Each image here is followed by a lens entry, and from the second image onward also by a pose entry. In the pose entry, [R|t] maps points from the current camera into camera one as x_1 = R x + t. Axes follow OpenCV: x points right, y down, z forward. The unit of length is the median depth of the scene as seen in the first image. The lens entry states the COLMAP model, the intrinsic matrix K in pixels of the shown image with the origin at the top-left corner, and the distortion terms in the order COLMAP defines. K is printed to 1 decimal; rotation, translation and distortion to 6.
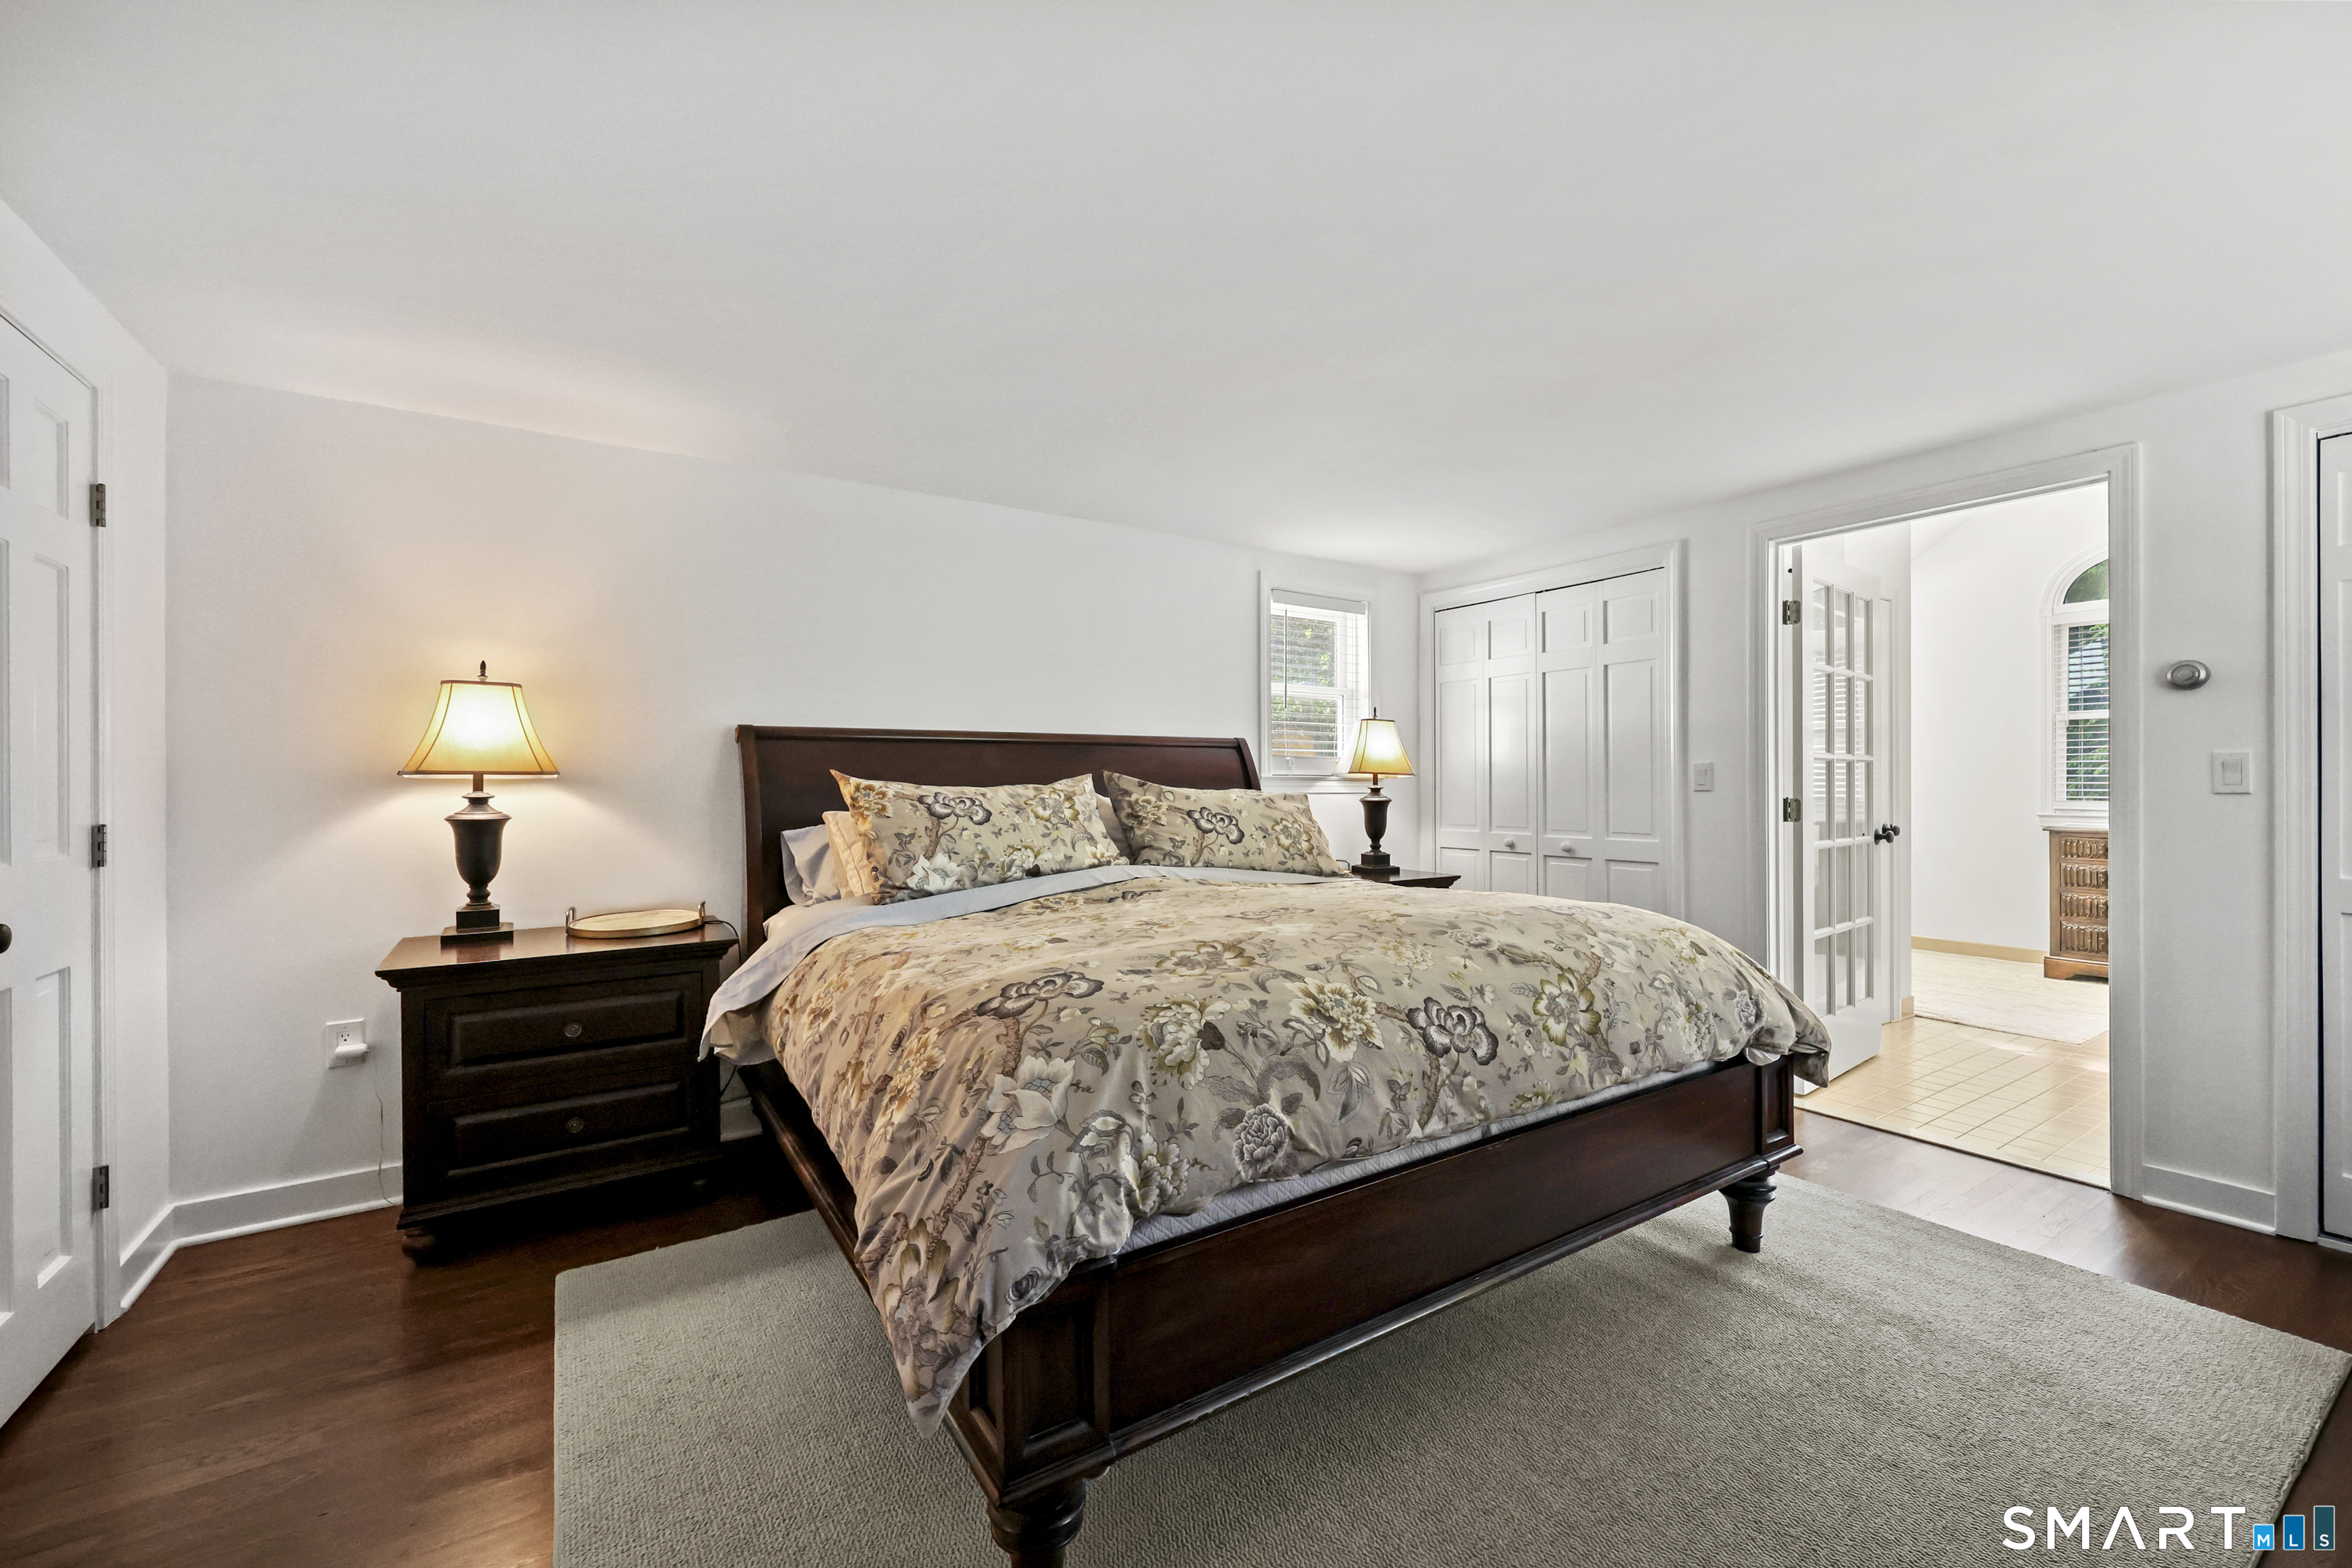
lens RADIAL K [[951.8, 0, 1181.6], [0, 951.8, 778.0], [0, 0, 1]] dist [0.000527, 0.000166]
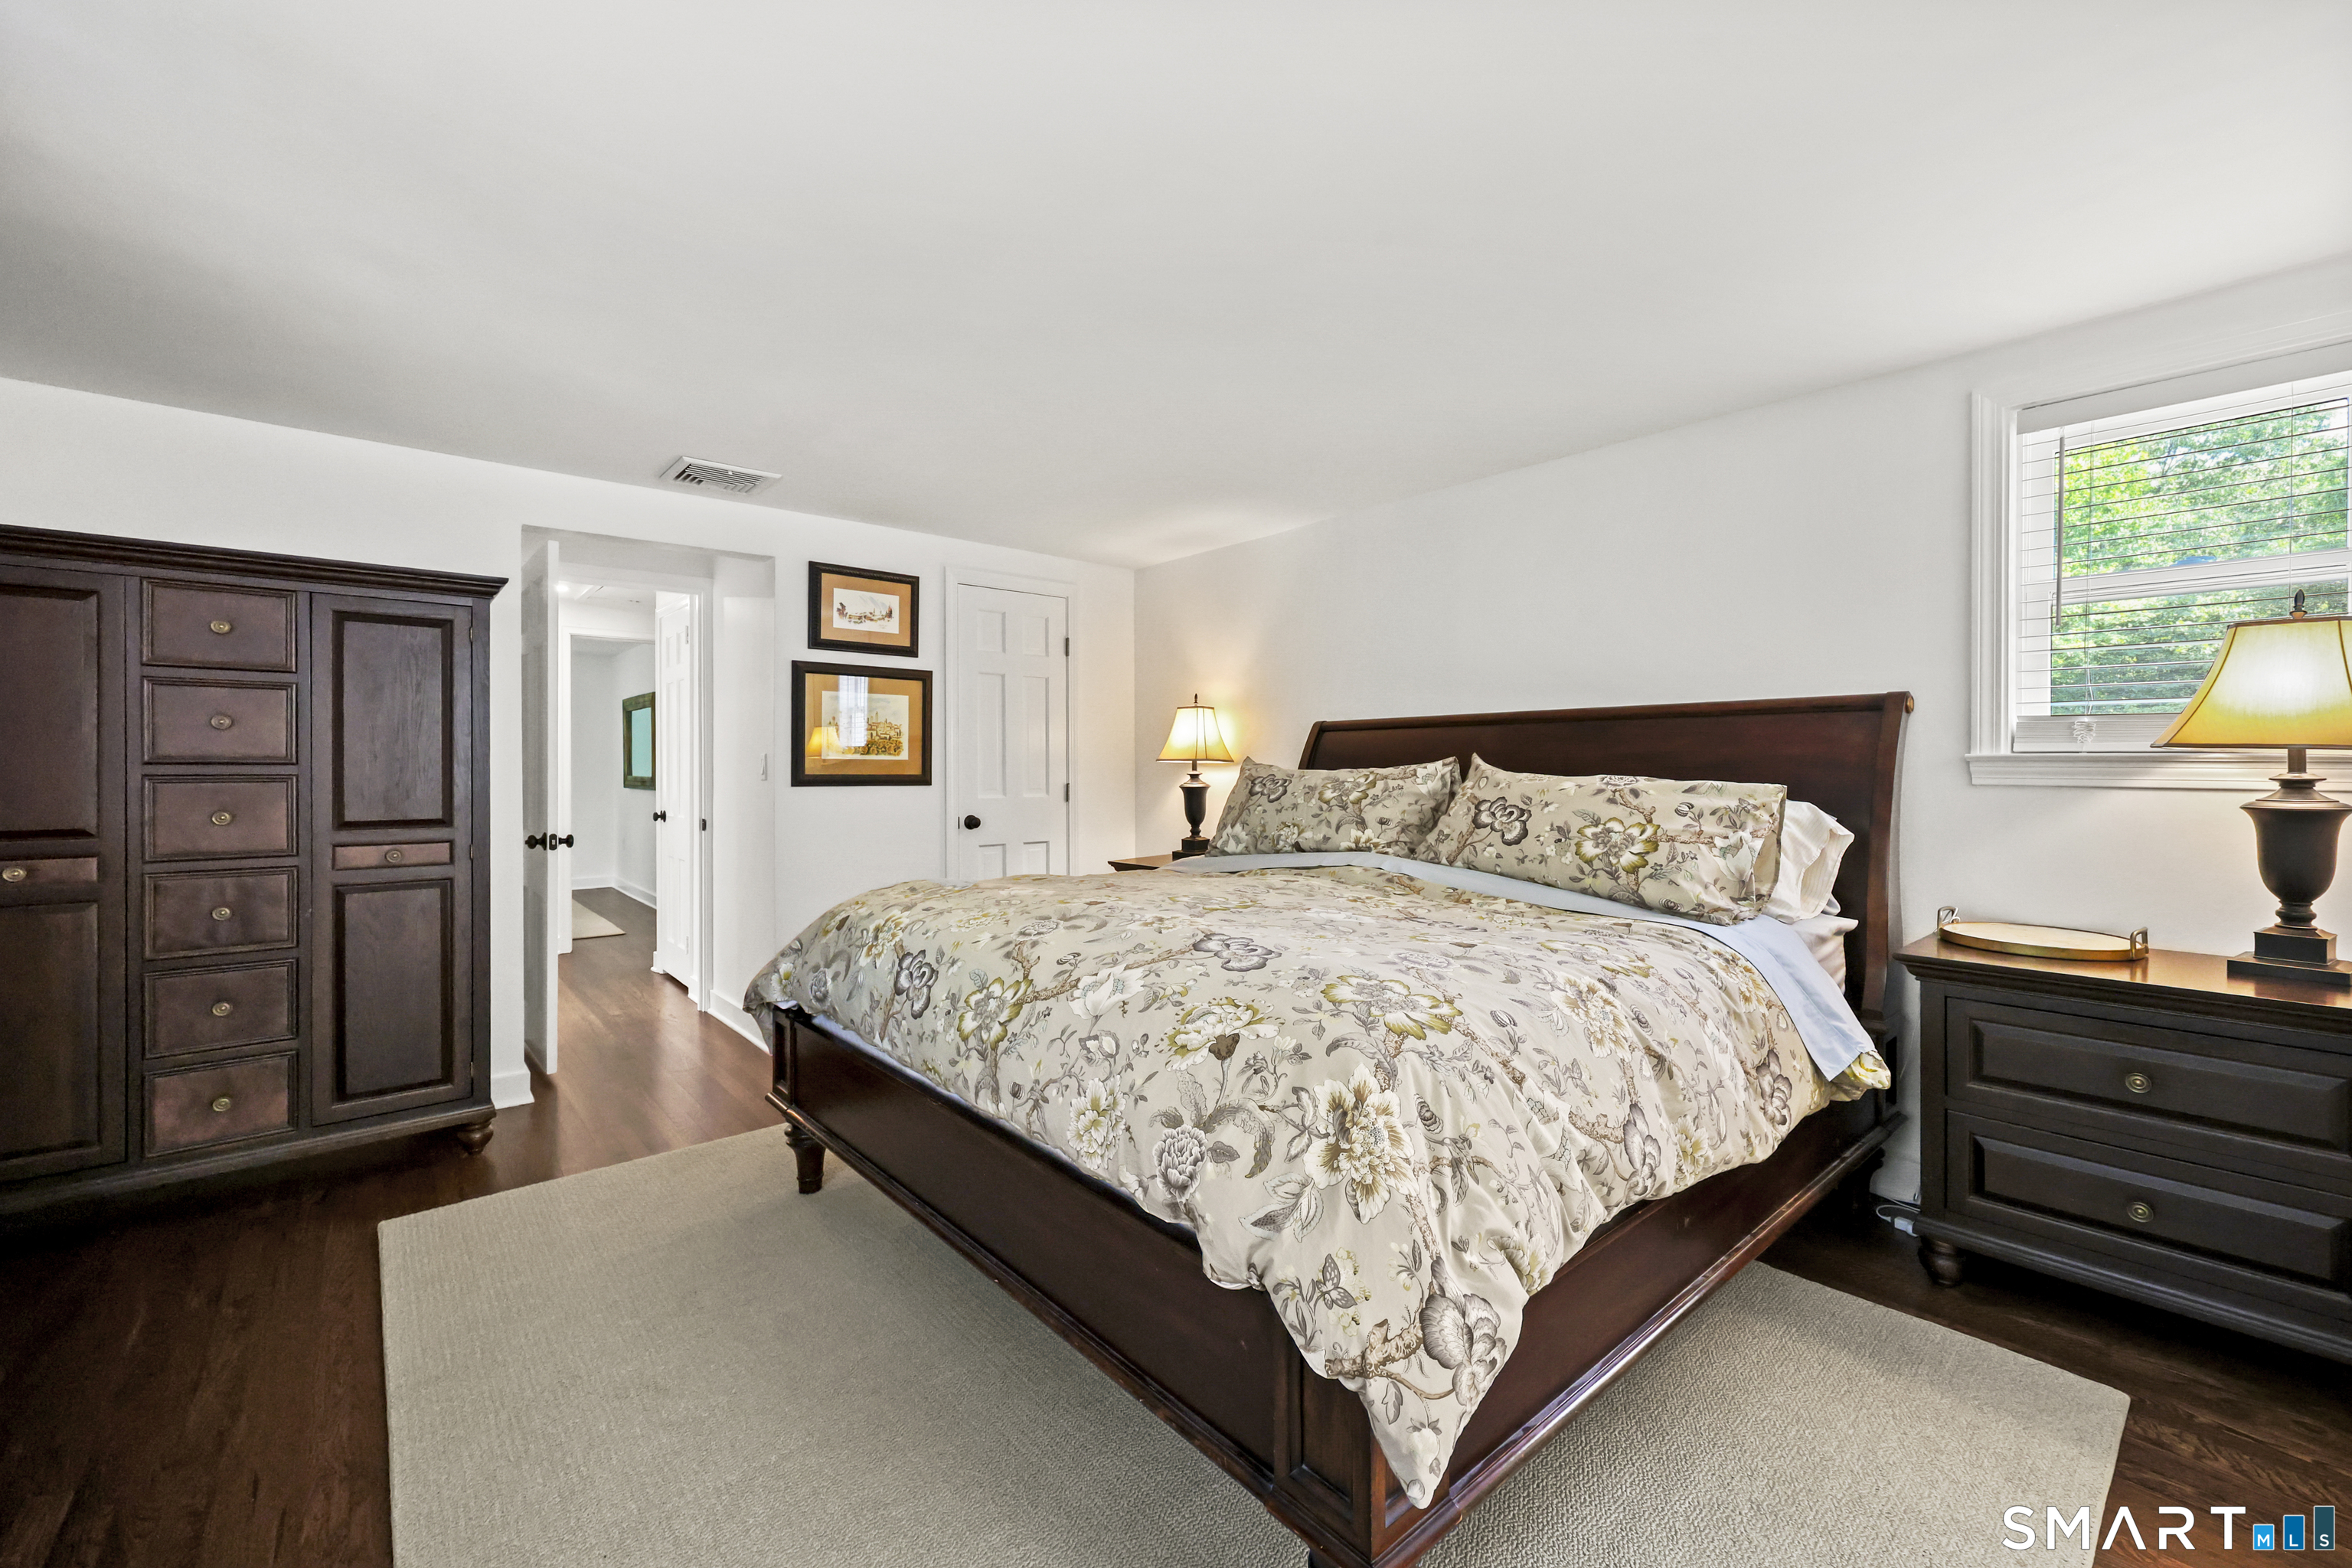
lens RADIAL K [[951.8, 0, 1181.6], [0, 951.8, 778.0], [0, 0, 1]] dist [0.000527, 0.000166]
pose [[0.136350, 0.014694, -0.990552, 0.950913], [0.005404, 0.999864, 0.015576, 0.000475], [0.990646, -0.007476, 0.136252, 0.749465]]
